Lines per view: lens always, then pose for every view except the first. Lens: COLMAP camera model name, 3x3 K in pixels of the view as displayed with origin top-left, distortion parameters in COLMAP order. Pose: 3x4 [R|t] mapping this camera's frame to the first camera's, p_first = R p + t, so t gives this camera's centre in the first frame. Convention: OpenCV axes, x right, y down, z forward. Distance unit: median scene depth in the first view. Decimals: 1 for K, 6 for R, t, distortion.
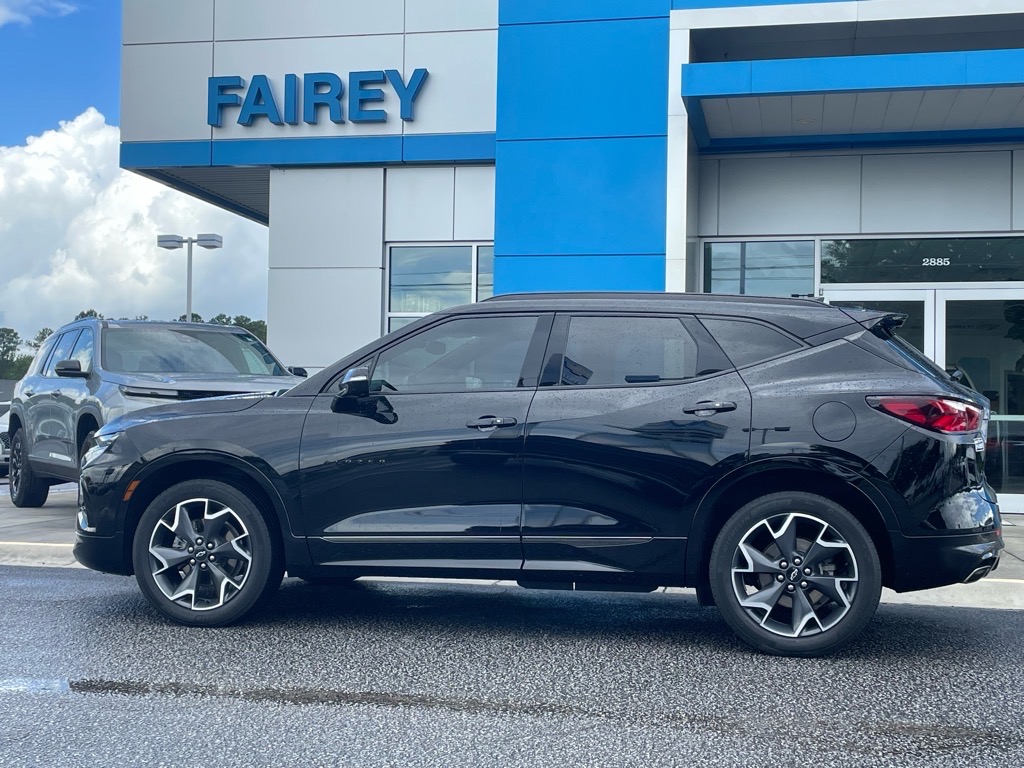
lens RADIAL K [[1339.8, 0, 510.6], [0, 1339.8, 383.9], [0, 0, 1]] dist [0.084944, 0.000000]
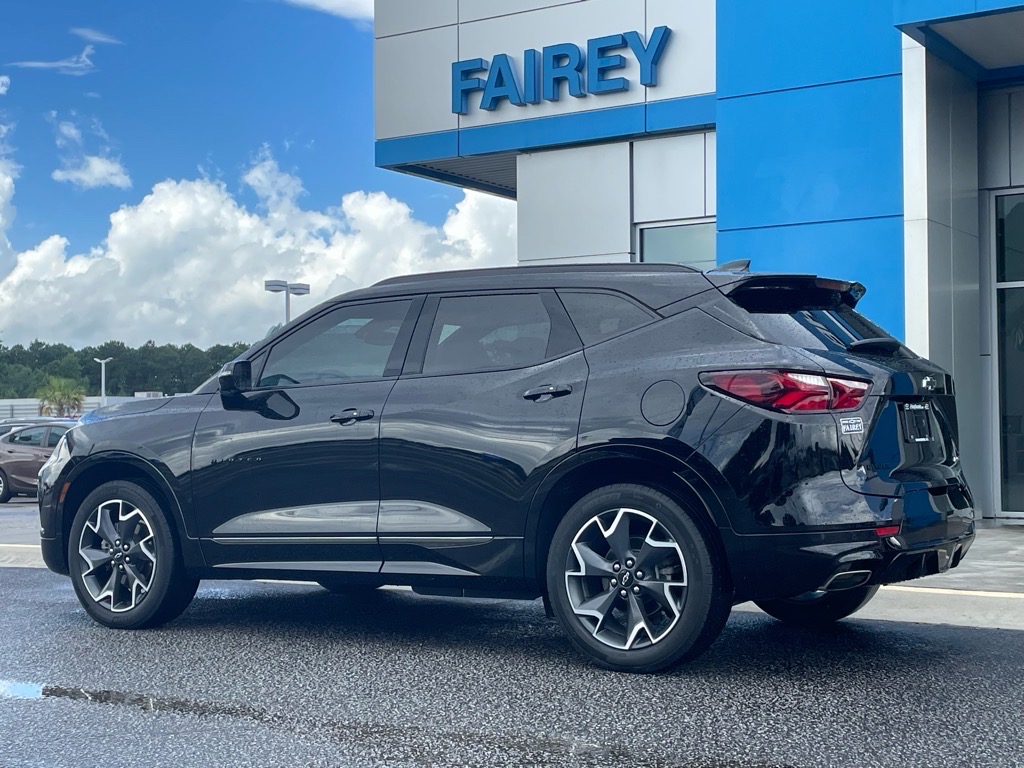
lens RADIAL K [[1520.0, 0, 512.2], [0, 1520.0, 383.2], [0, 0, 1]] dist [0.101425, 0.000000]
pose [[0.937316, -0.033889, -0.346829, 0.440107], [0.032667, 0.999422, -0.009372, 0.019034], [0.346946, -0.002545, 0.937882, 0.038345]]
